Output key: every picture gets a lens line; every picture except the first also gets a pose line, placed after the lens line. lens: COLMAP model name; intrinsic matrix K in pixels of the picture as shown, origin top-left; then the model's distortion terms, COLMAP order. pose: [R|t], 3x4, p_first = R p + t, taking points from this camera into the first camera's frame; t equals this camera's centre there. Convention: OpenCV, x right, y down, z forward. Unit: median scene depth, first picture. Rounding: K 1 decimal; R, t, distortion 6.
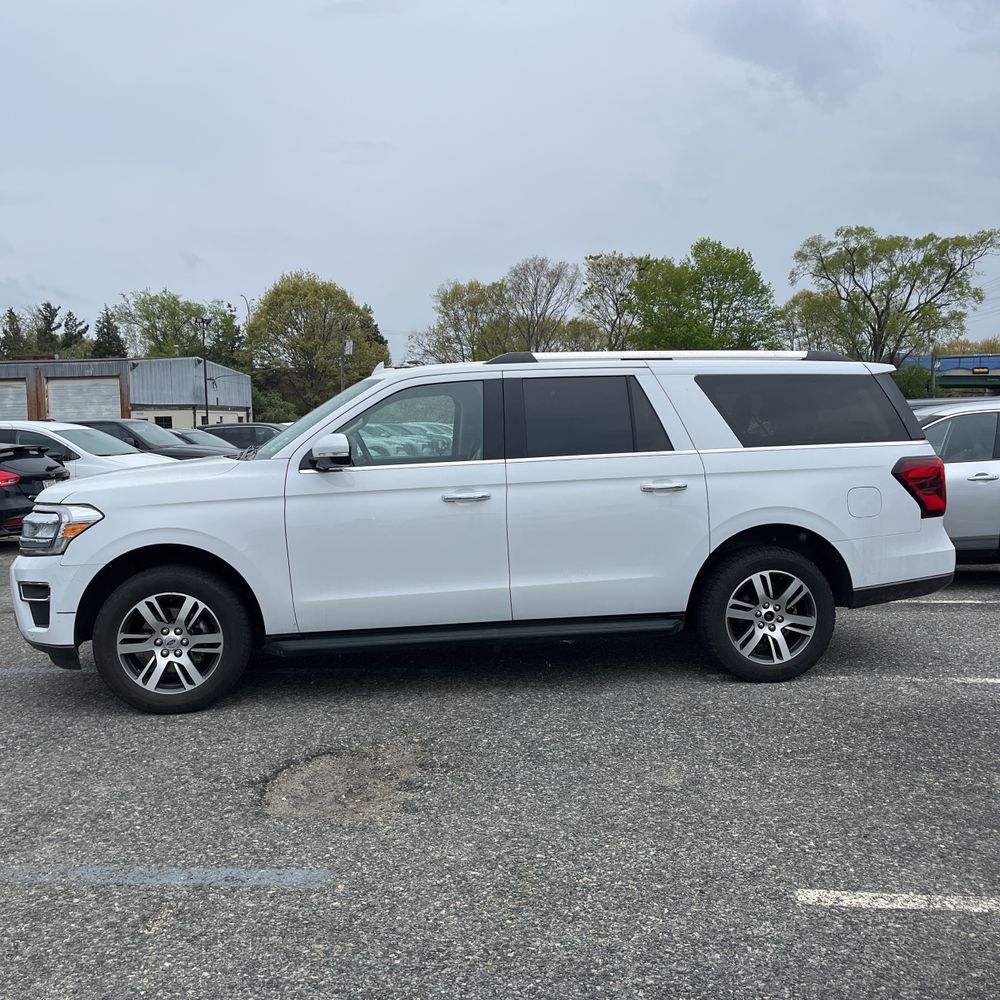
lens RADIAL K [[1027.6, 0, 497.5], [0, 1027.6, 492.0], [0, 0, 1]] dist [0.023055, 0.000000]
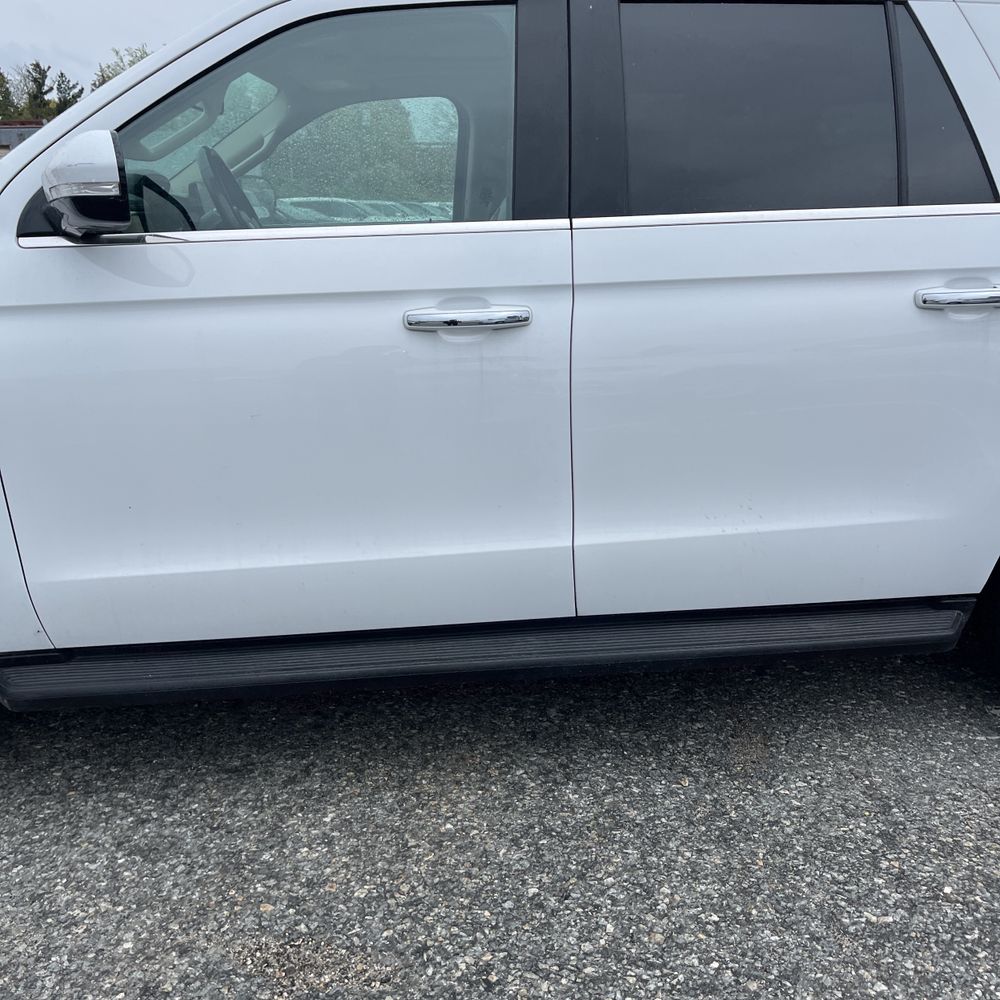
lens RADIAL K [[1027.6, 0, 501.5], [0, 1027.6, 495.6], [0, 0, 1]] dist [0.023055, 0.000000]
pose [[0.999596, 0.020114, -0.020090, -0.008356], [-0.015633, 0.979161, 0.202481, -0.008129], [0.023744, -0.202085, 0.979080, 0.592092]]
